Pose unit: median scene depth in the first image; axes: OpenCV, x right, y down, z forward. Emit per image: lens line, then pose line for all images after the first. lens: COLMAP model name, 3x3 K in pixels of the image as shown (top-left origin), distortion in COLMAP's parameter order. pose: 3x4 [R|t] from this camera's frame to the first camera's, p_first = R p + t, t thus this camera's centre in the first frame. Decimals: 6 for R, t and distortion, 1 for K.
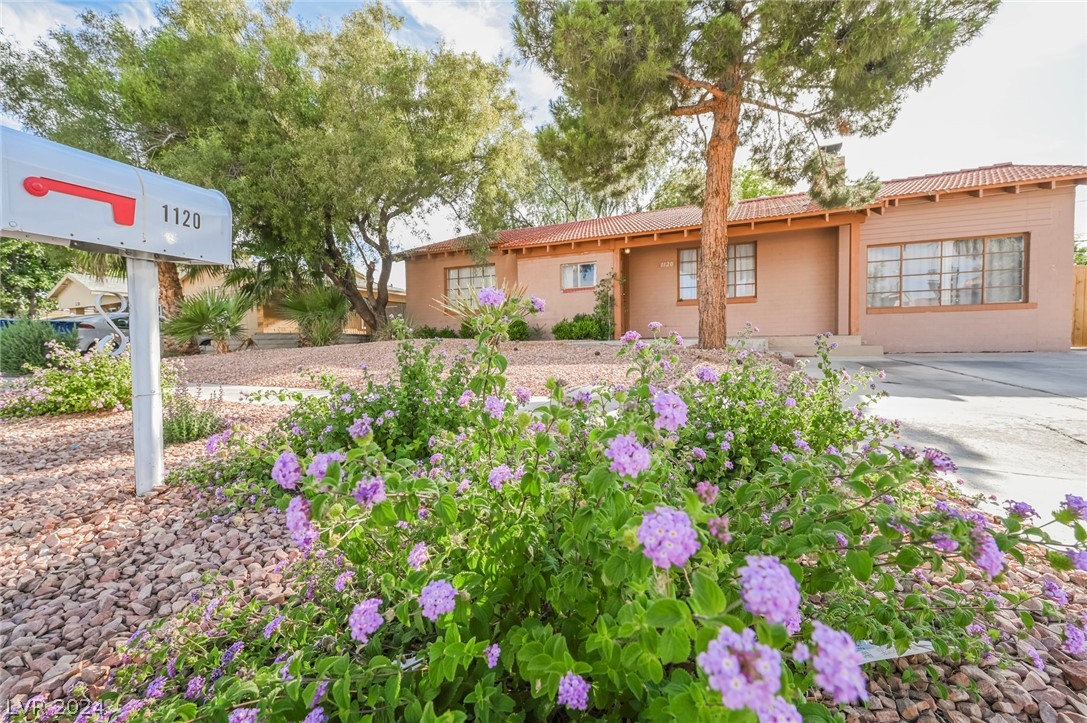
lens RADIAL K [[476.2, 0, 543.5], [0, 476.2, 361.5], [0, 0, 1]] dist [0.000712, 0.000110]
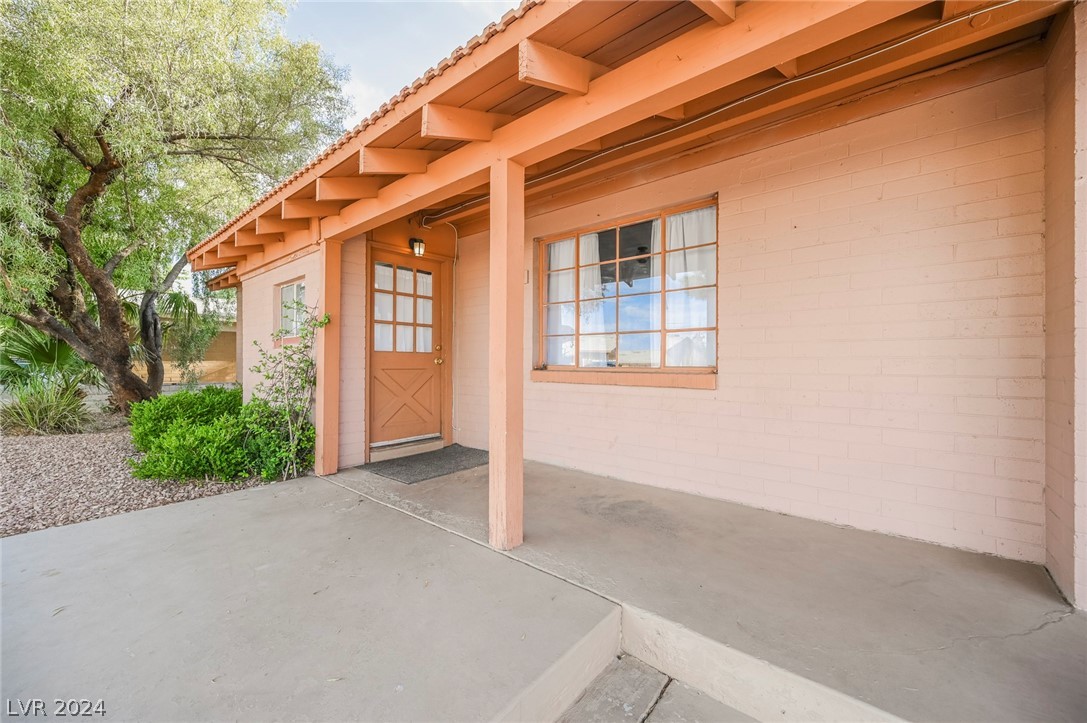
lens RADIAL K [[428.7, 0, 543.5], [0, 428.7, 361.5], [0, 0, 1]] dist [0.000132, 0.000185]
pose [[0.964779, 0.013614, -0.262708, 0.394732], [-0.018271, 0.999716, -0.015291, -0.131223], [0.262426, 0.019552, 0.964754, 0.676721]]
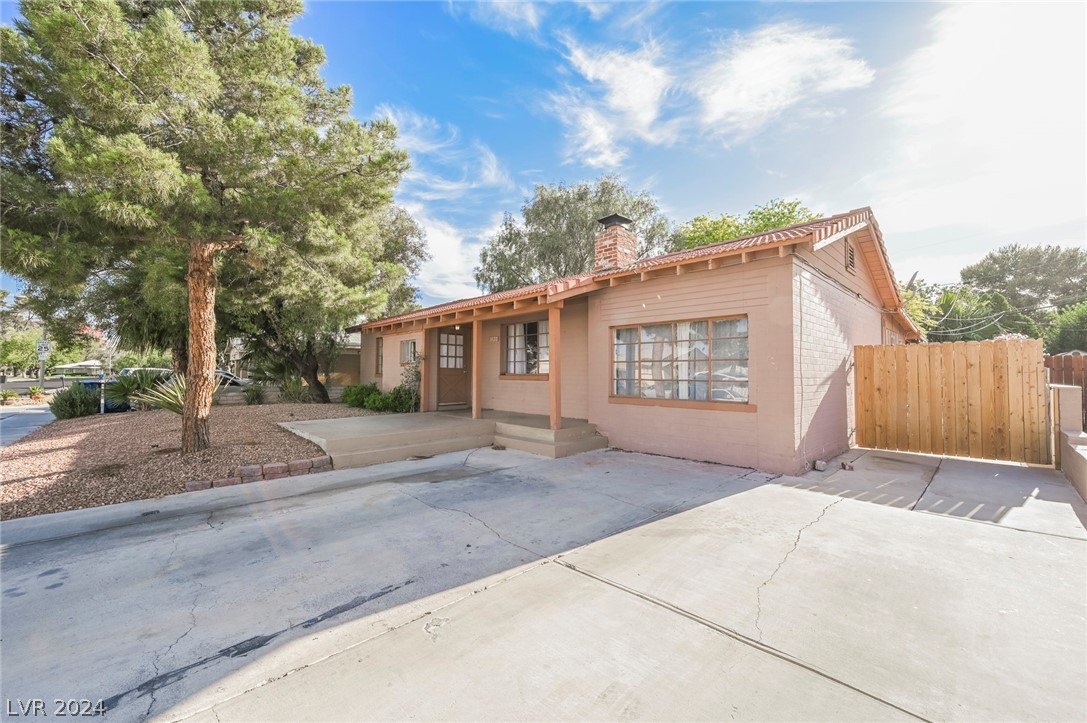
lens RADIAL K [[428.7, 0, 543.5], [0, 428.7, 361.5], [0, 0, 1]] dist [0.000132, 0.000185]
pose [[0.936526, 0.003053, -0.350585, 0.712016], [-0.021058, 0.998647, -0.047555, -0.116158], [0.349966, 0.051920, 0.935323, 0.173486]]
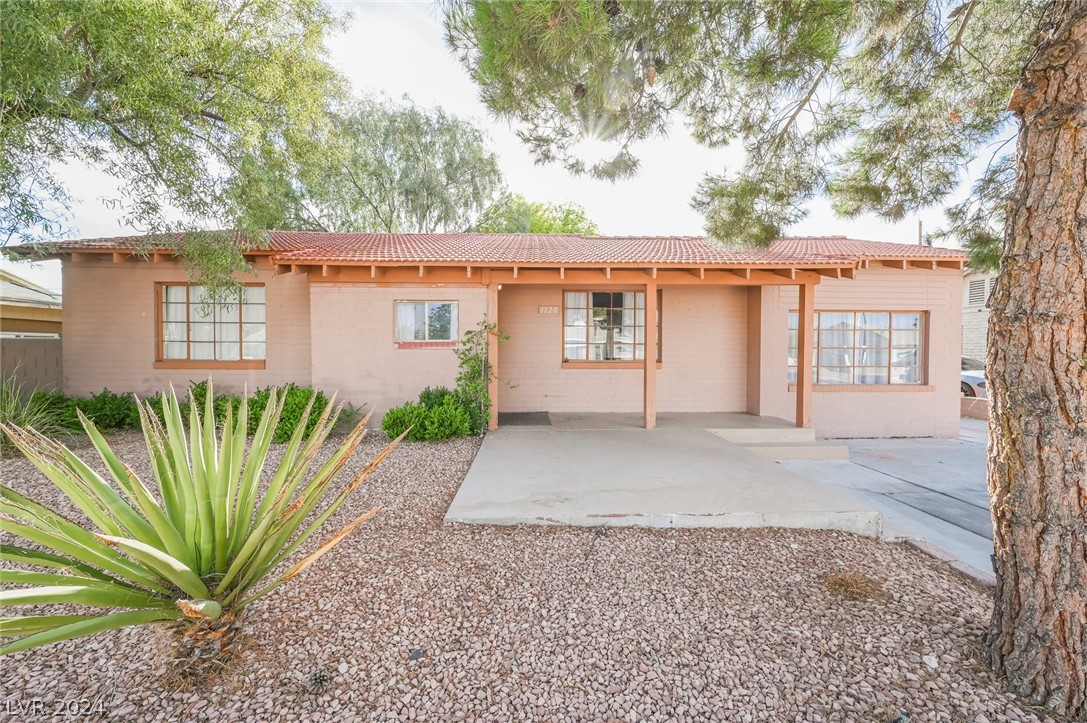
lens RADIAL K [[428.7, 0, 543.5], [0, 428.7, 361.5], [0, 0, 1]] dist [0.000132, 0.000185]
pose [[0.895465, 0.010172, 0.445017, -0.033840], [-0.000795, 0.999774, -0.021252, -0.116828], [-0.445132, 0.018676, 0.895270, 0.445644]]
